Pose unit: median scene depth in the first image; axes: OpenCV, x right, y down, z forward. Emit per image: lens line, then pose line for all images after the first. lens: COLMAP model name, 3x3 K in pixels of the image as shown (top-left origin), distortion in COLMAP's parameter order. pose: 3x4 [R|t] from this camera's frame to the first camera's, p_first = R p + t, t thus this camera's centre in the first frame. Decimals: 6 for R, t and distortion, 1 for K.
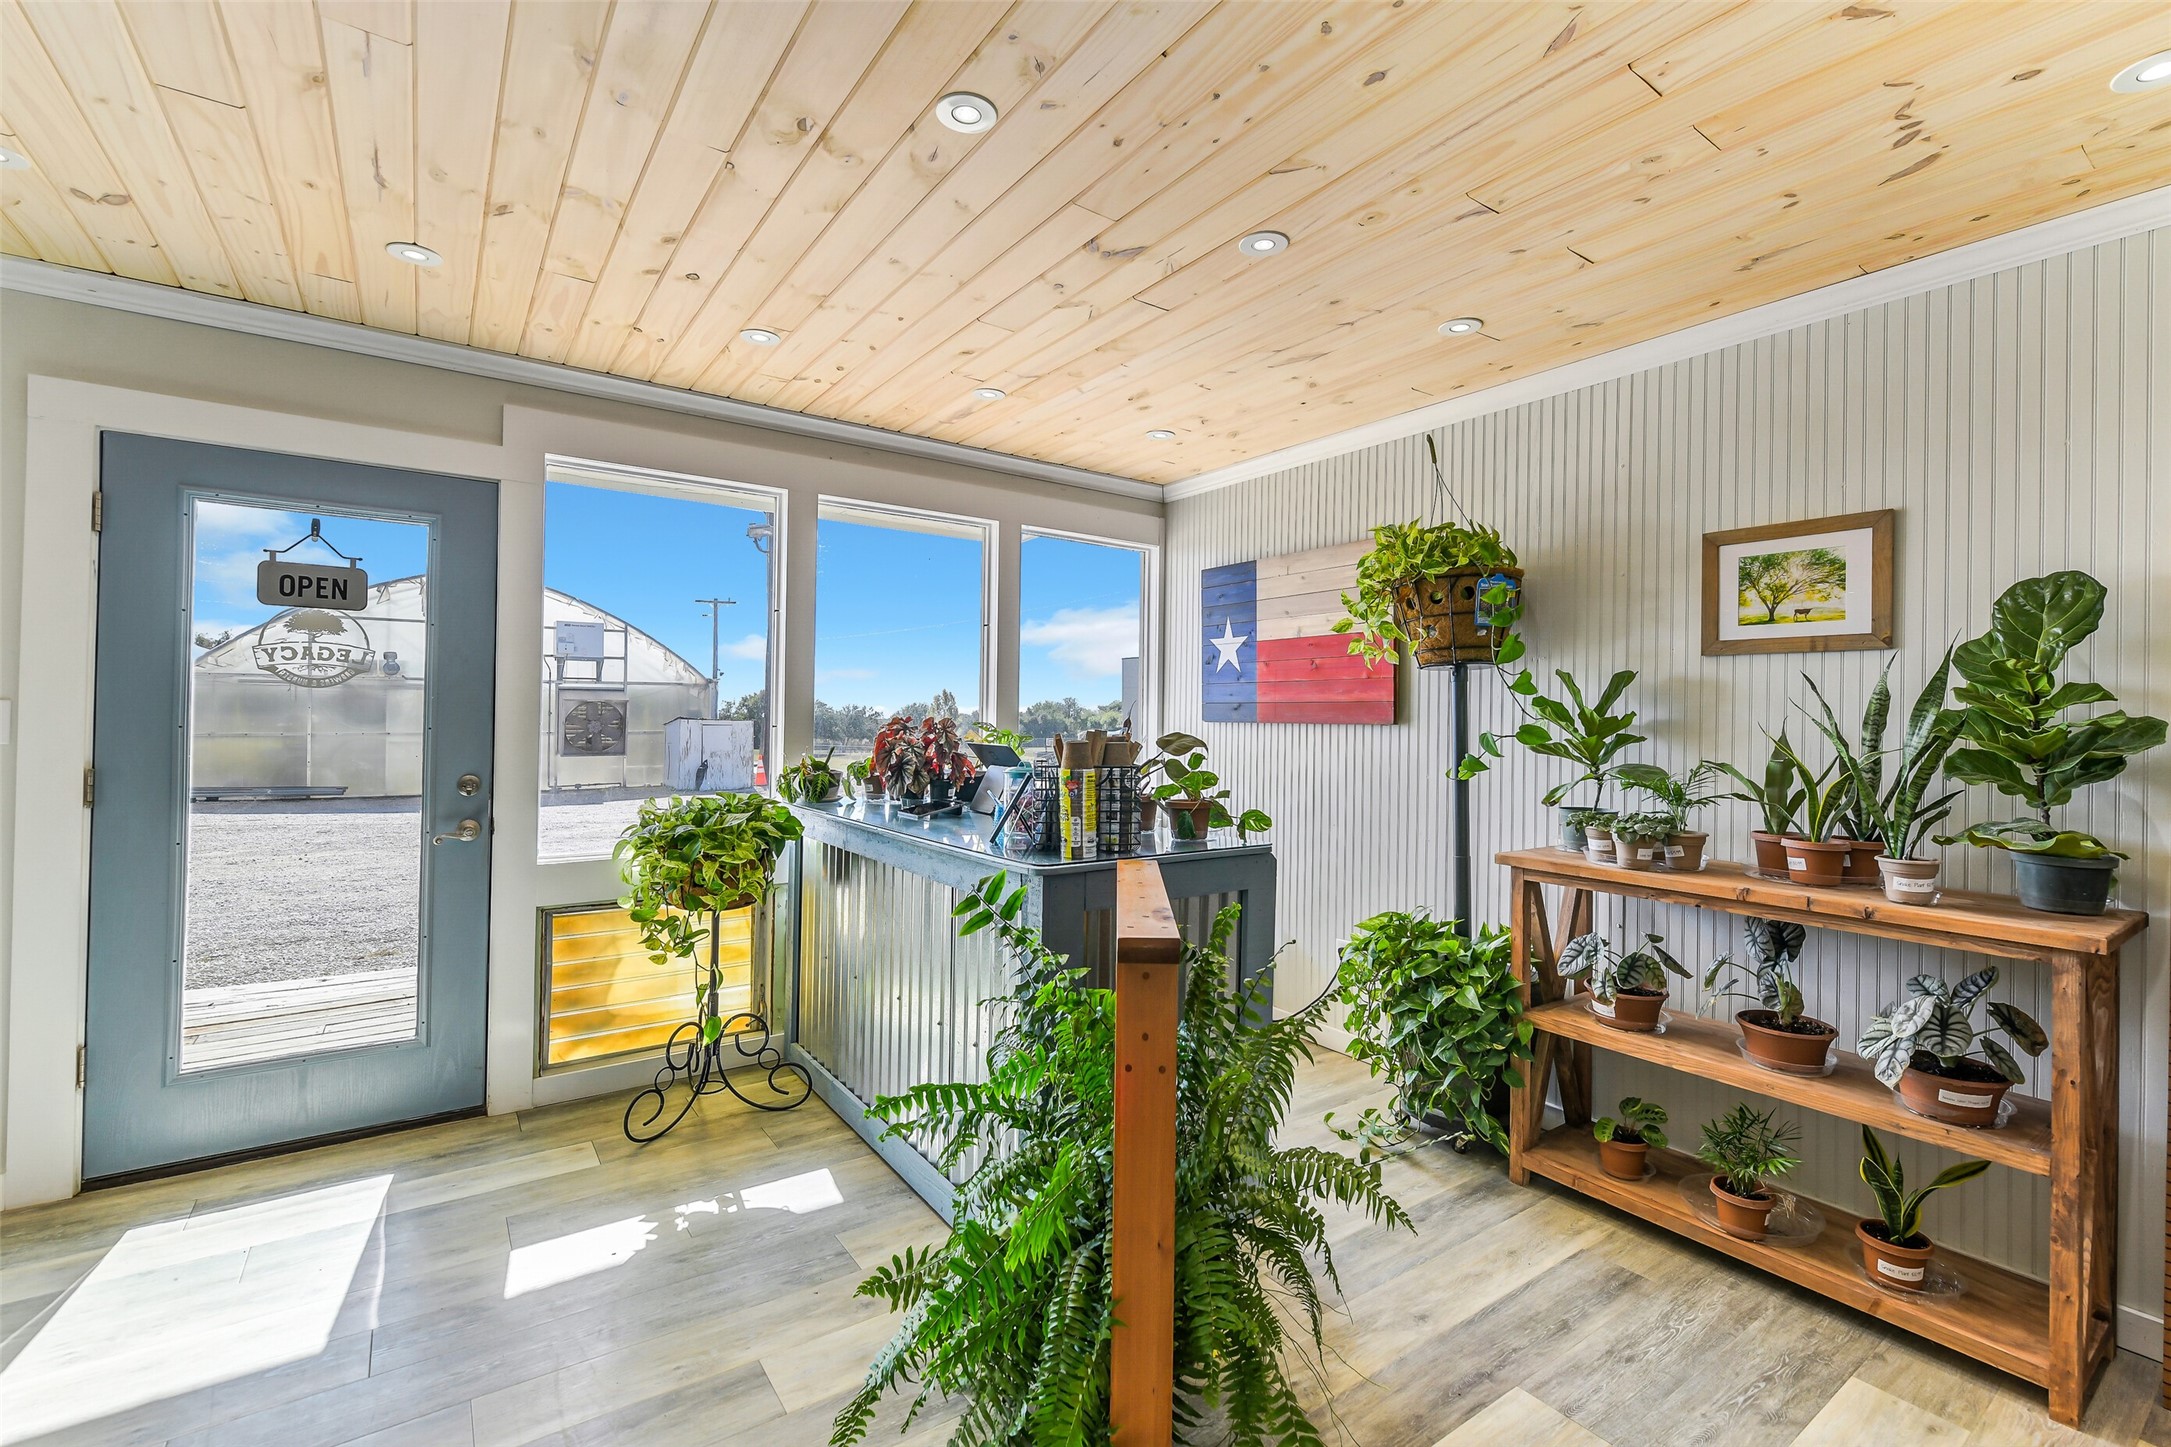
lens RADIAL K [[944.3, 0, 1082.4], [0, 944.3, 718.7], [0, 0, 1]] dist [-0.000323, -0.000238]
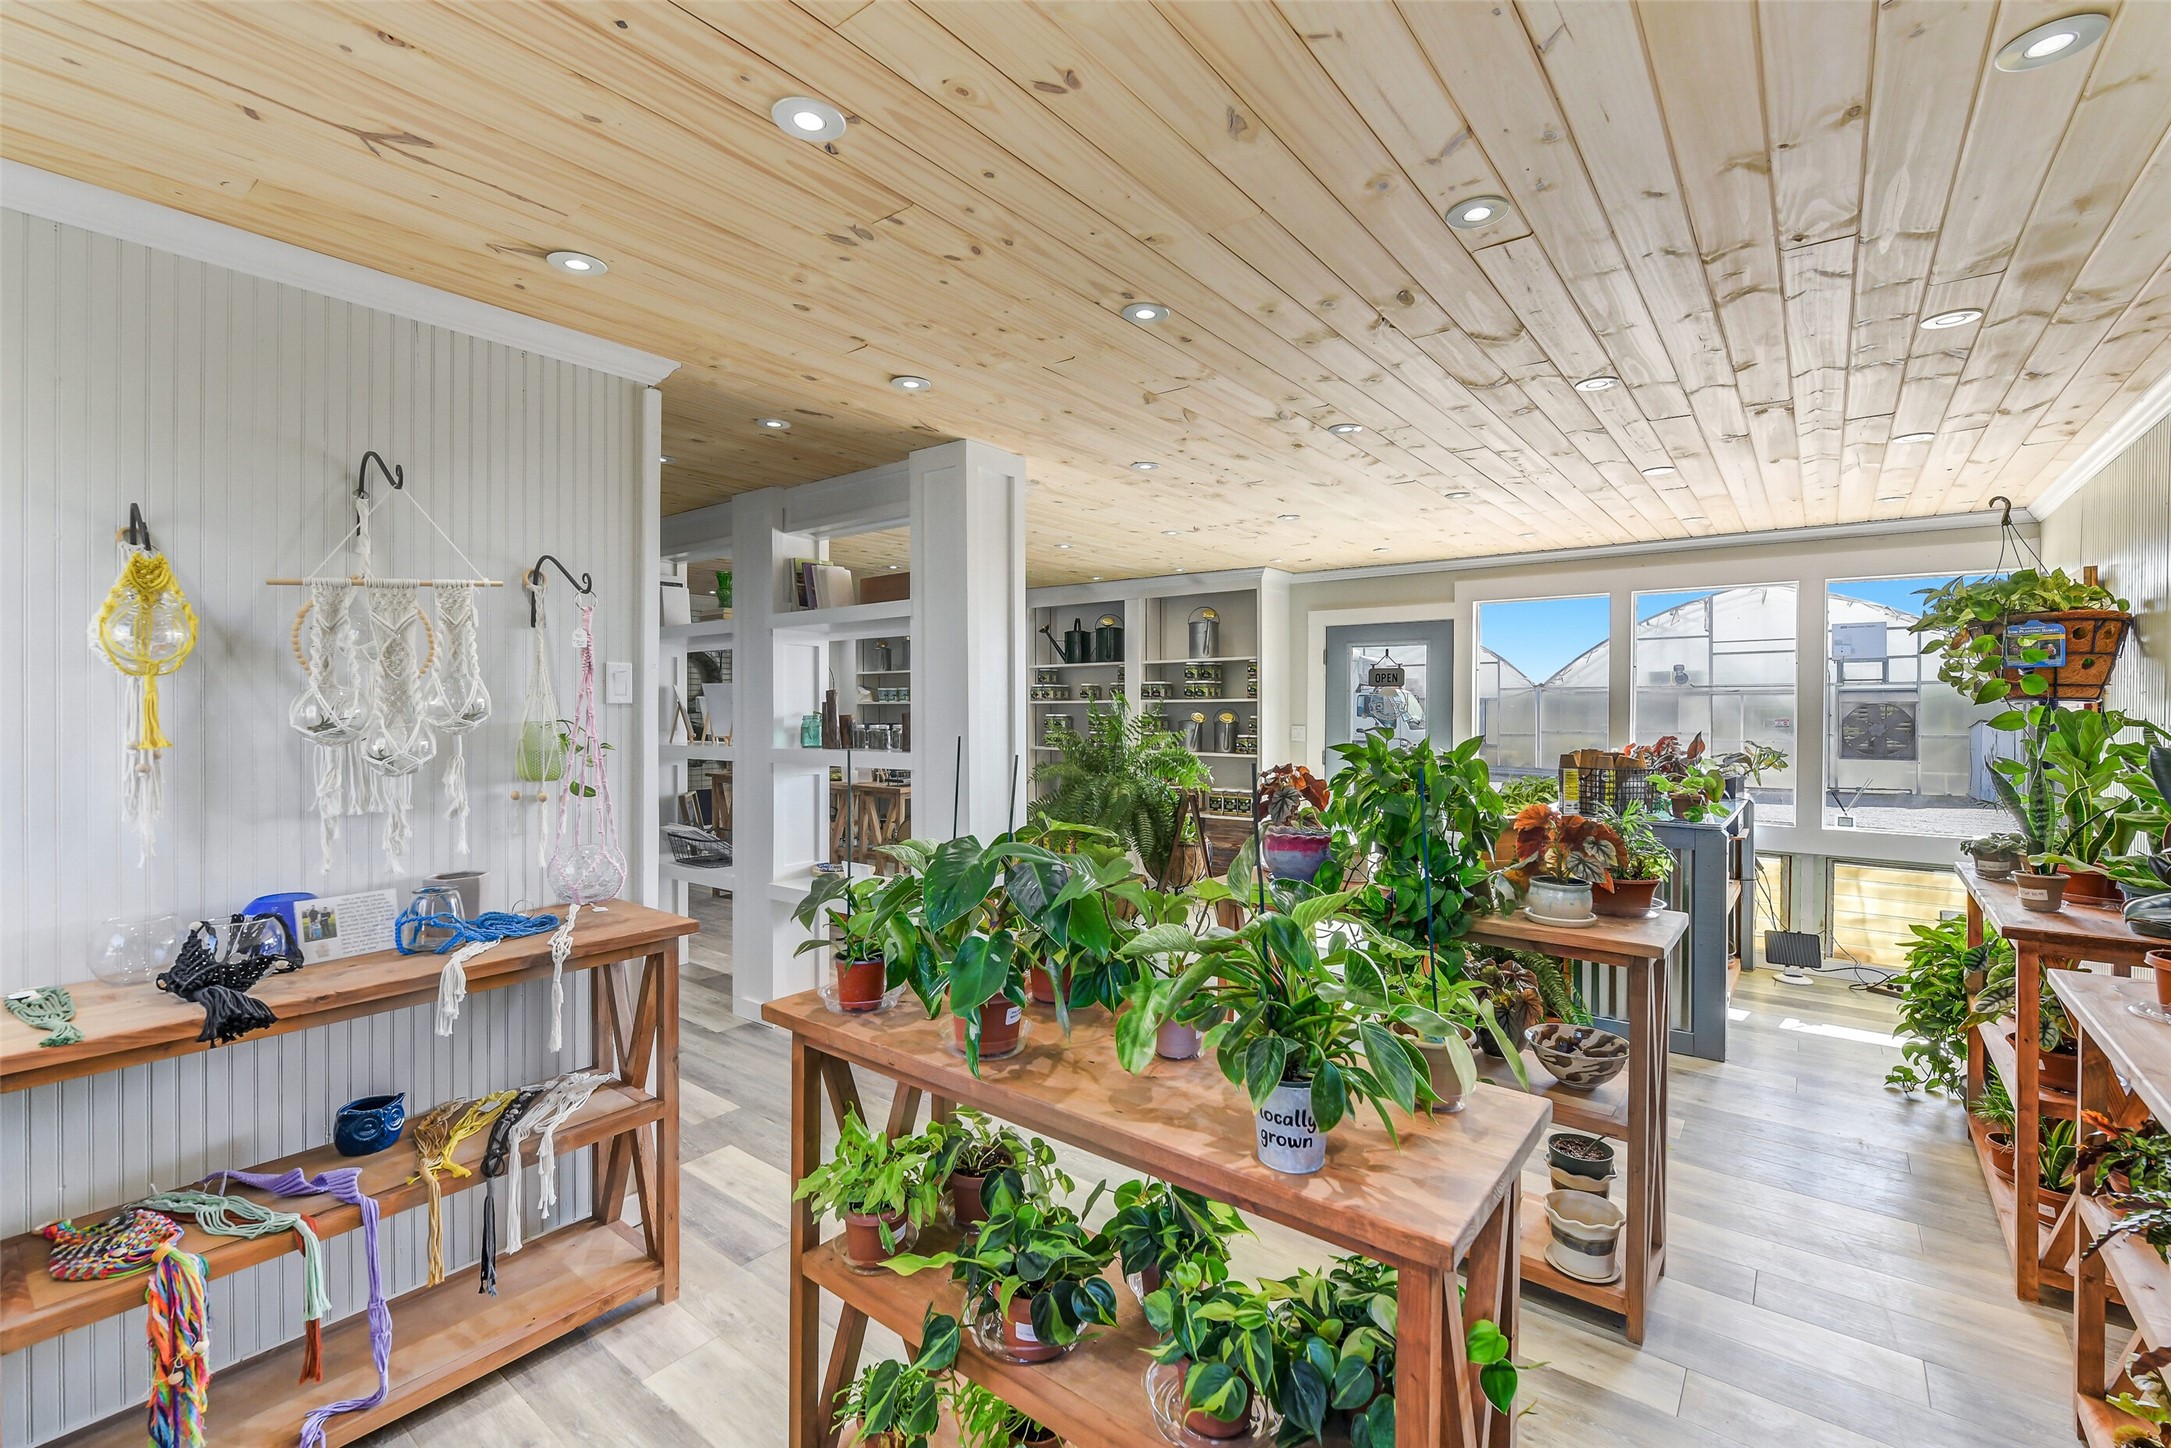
lens RADIAL K [[944.3, 0, 1082.3], [0, 944.3, 717.1], [0, 0, 1]] dist [-0.000323, -0.000238]
pose [[0.293489, -0.002038, -0.955960, 0.166984], [0.001905, 0.999997, -0.001547, -0.003977], [0.955961, -0.001367, 0.293492, -0.060508]]
